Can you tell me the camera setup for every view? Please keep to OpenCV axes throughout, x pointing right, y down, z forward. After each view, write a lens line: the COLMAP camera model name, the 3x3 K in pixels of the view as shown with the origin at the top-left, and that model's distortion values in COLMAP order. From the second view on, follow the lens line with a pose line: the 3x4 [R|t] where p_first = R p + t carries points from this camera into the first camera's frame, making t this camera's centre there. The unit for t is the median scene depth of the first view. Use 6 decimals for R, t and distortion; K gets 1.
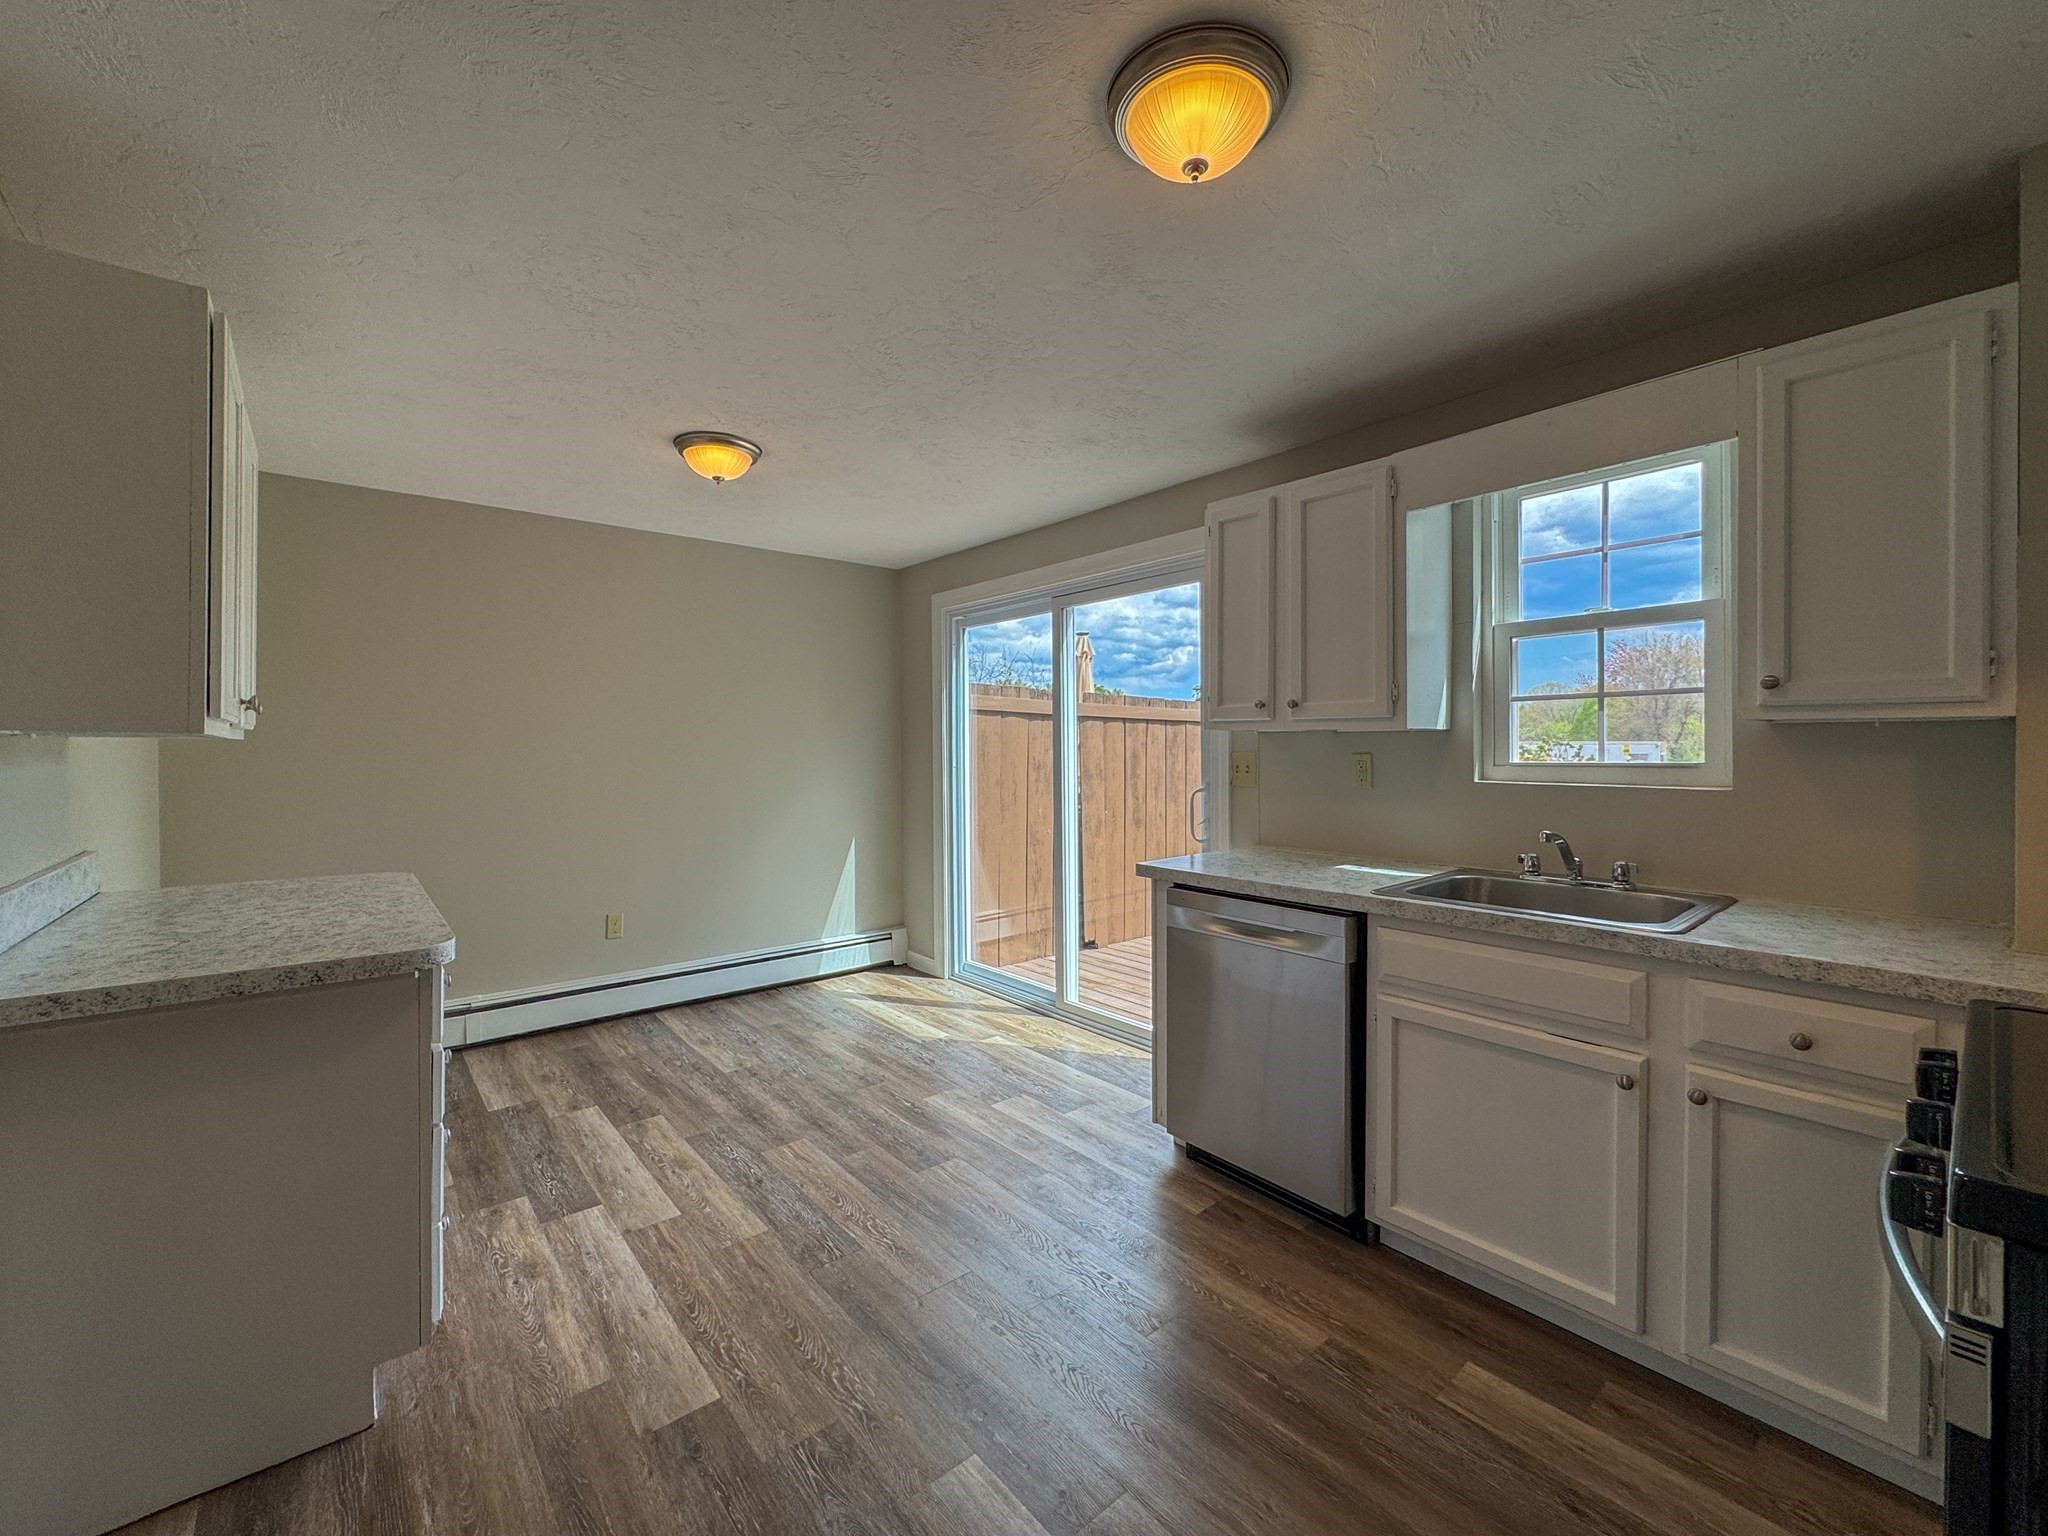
lens RADIAL K [[824.2, 0, 1057.4], [0, 824.2, 760.1], [0, 0, 1]] dist [-0.002112, 0.000027]
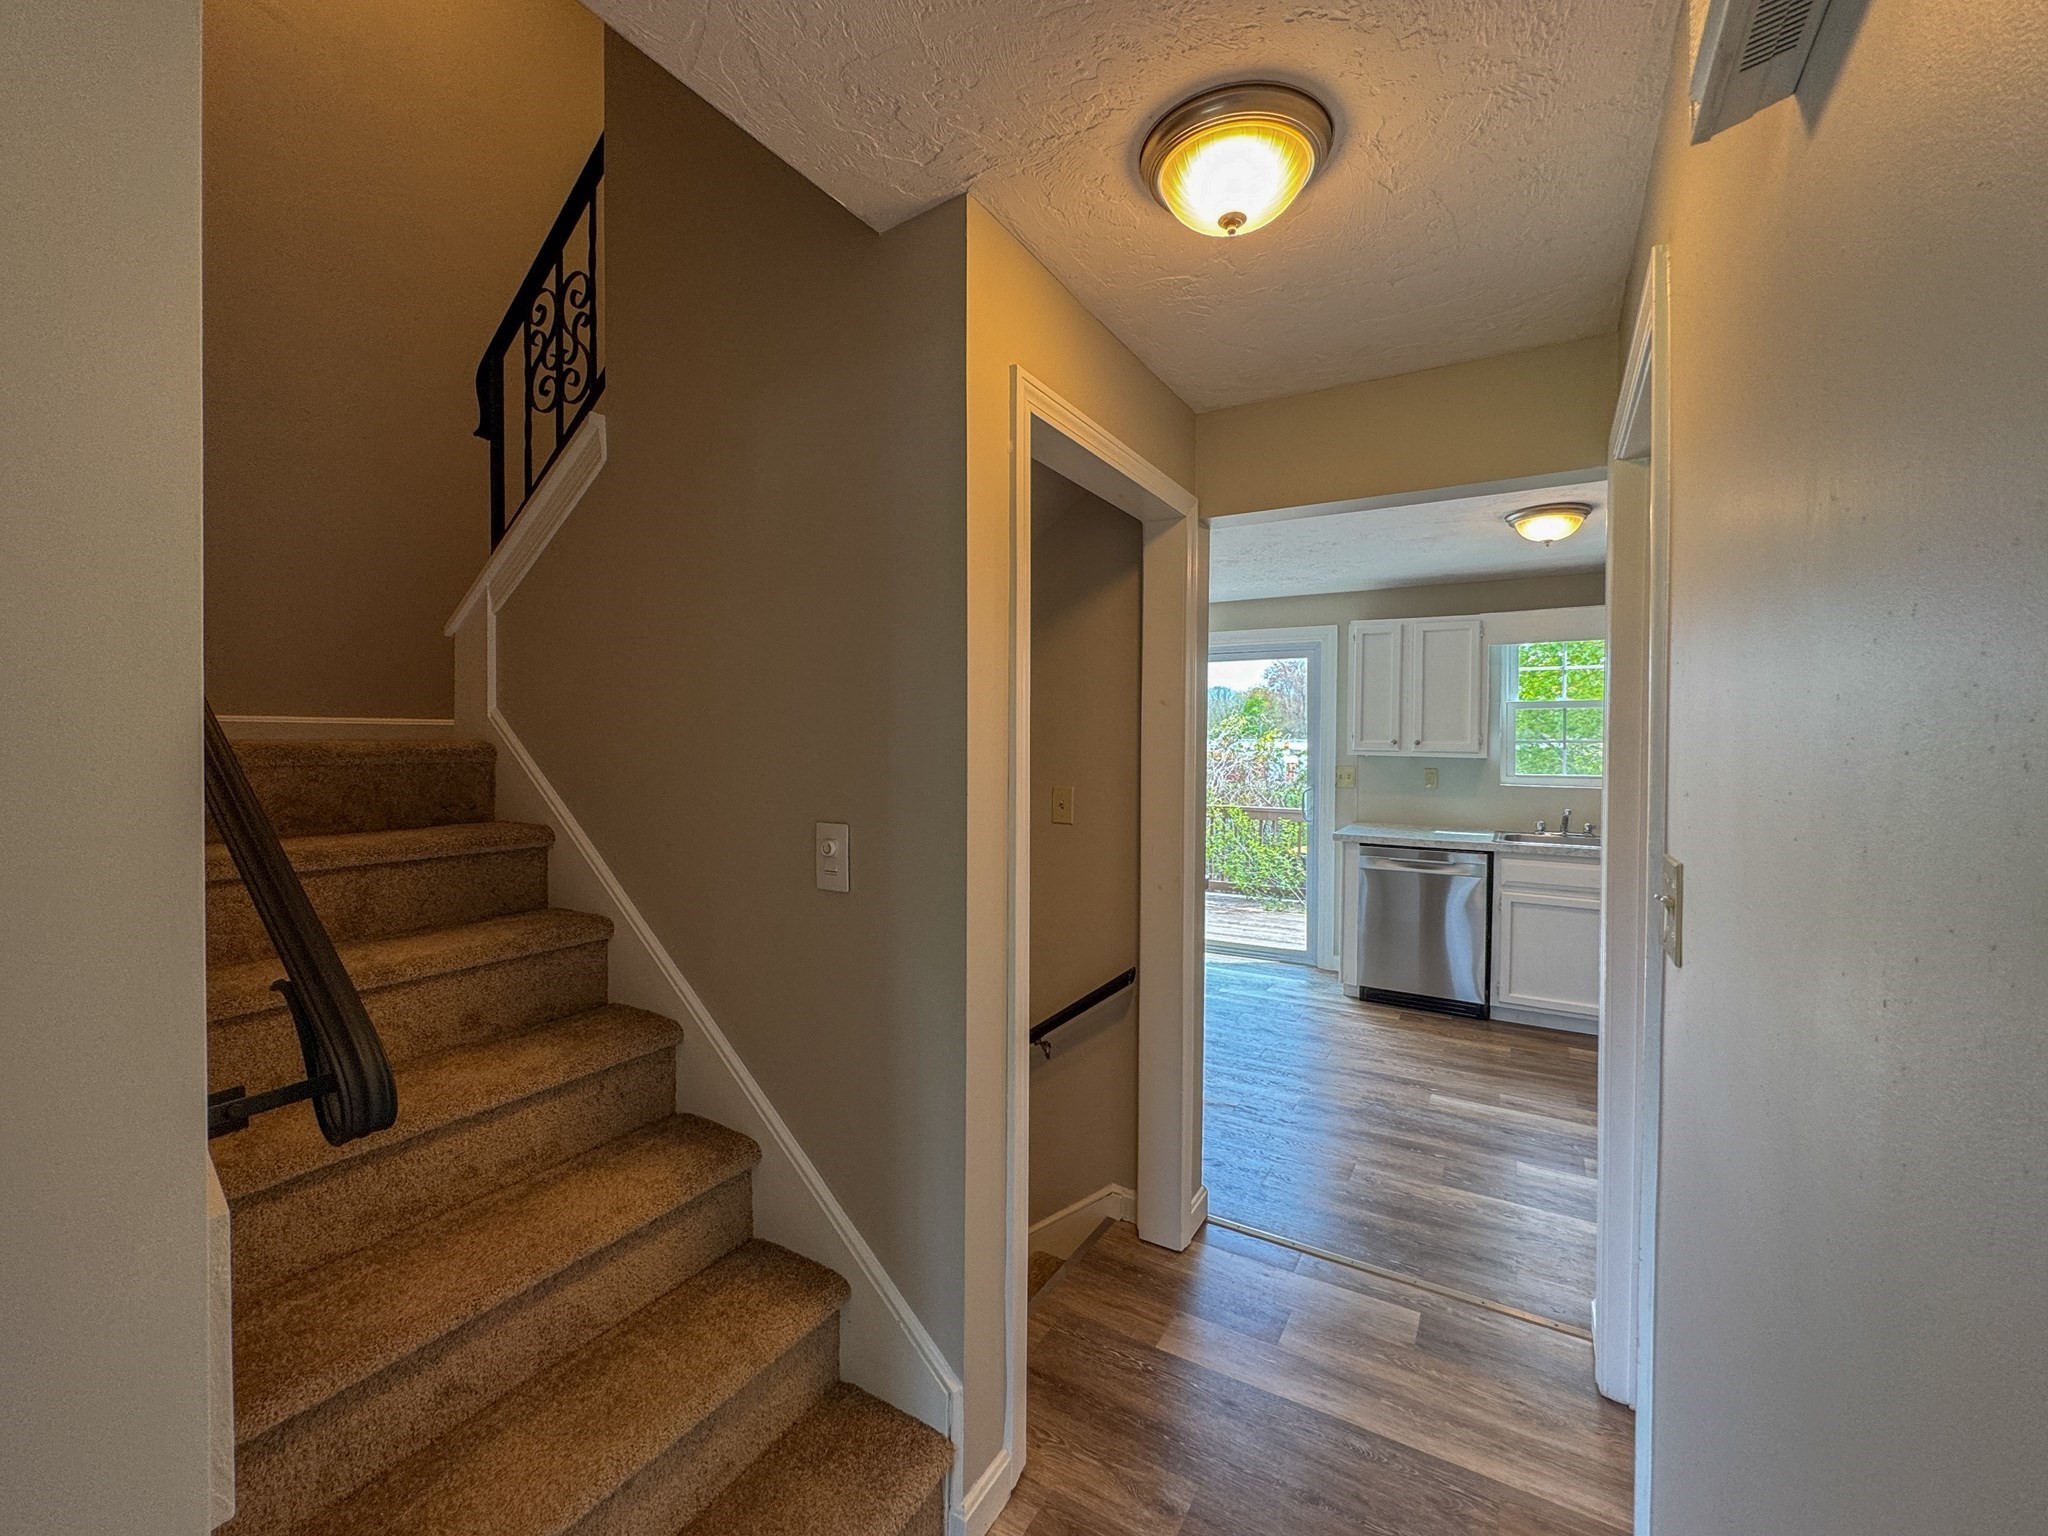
lens RADIAL K [[826.1, 0, 1016.7], [0, 826.1, 758.8], [0, 0, 1]] dist [-0.002025, 0.000714]
pose [[0.953891, -0.005183, 0.300110, -1.361340], [0.001198, 0.999909, 0.013462, -0.071183], [-0.300152, -0.012482, 0.953810, -0.578441]]
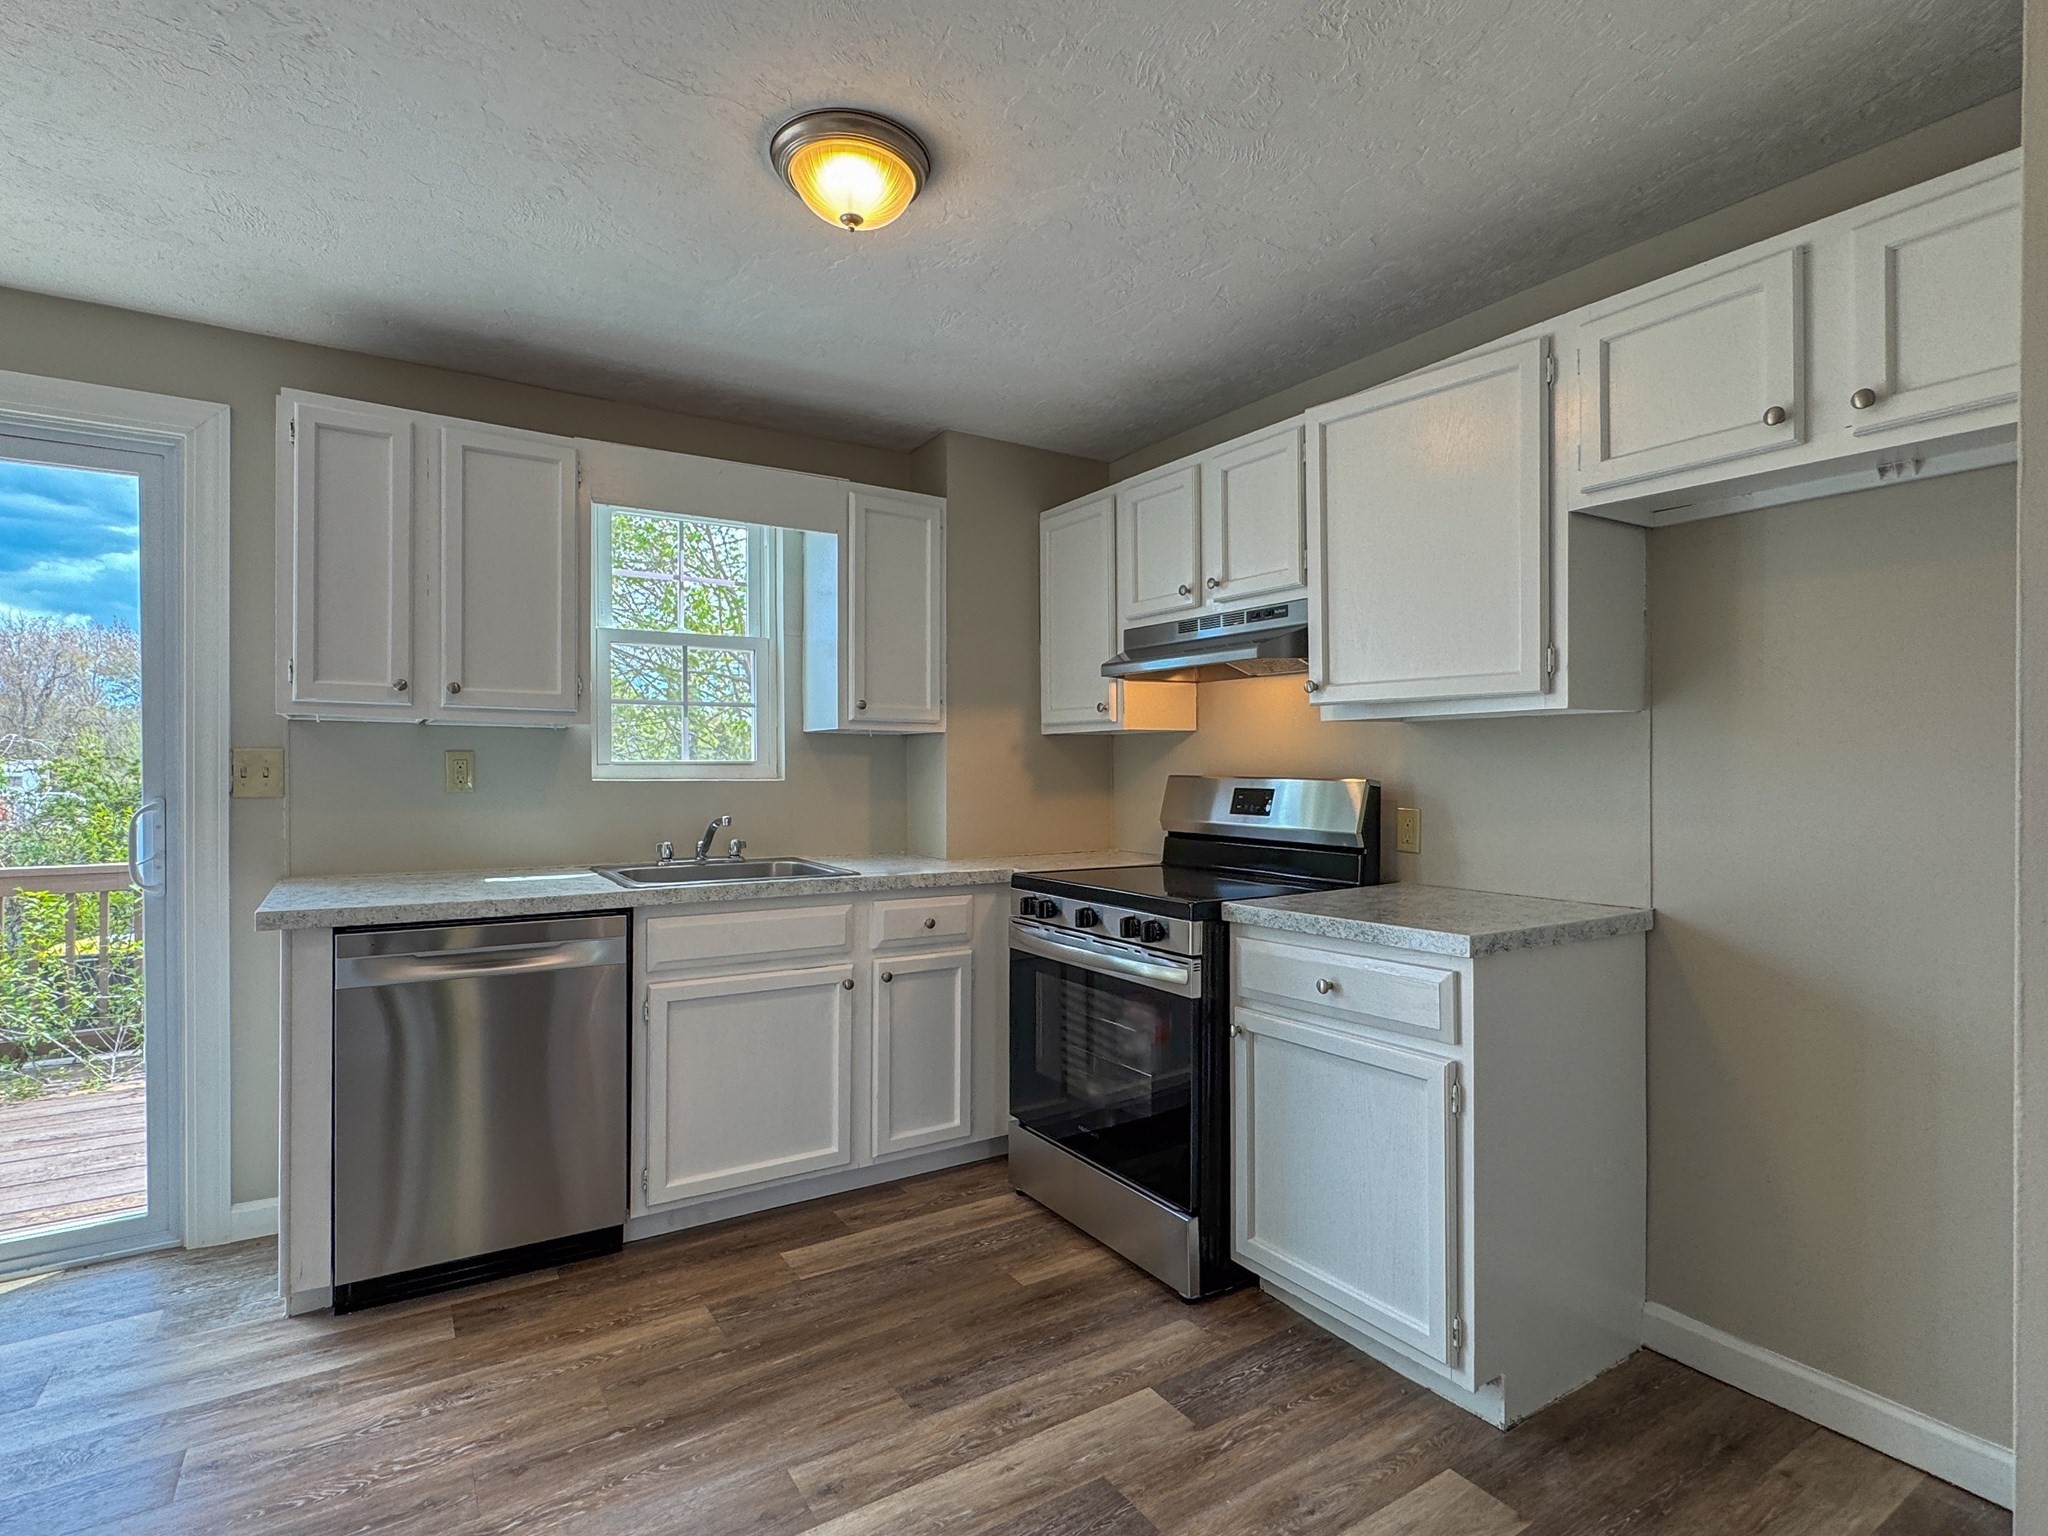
lens RADIAL K [[1010.8, 0, 984.3], [0, 1010.8, 775.1], [0, 0, 1]] dist [-0.004405, -0.001130]
pose [[0.170669, -0.006226, 0.985309, -0.763836], [0.008865, 0.999949, 0.004783, 0.023854], [-0.985289, 0.007919, 0.170715, 0.382453]]
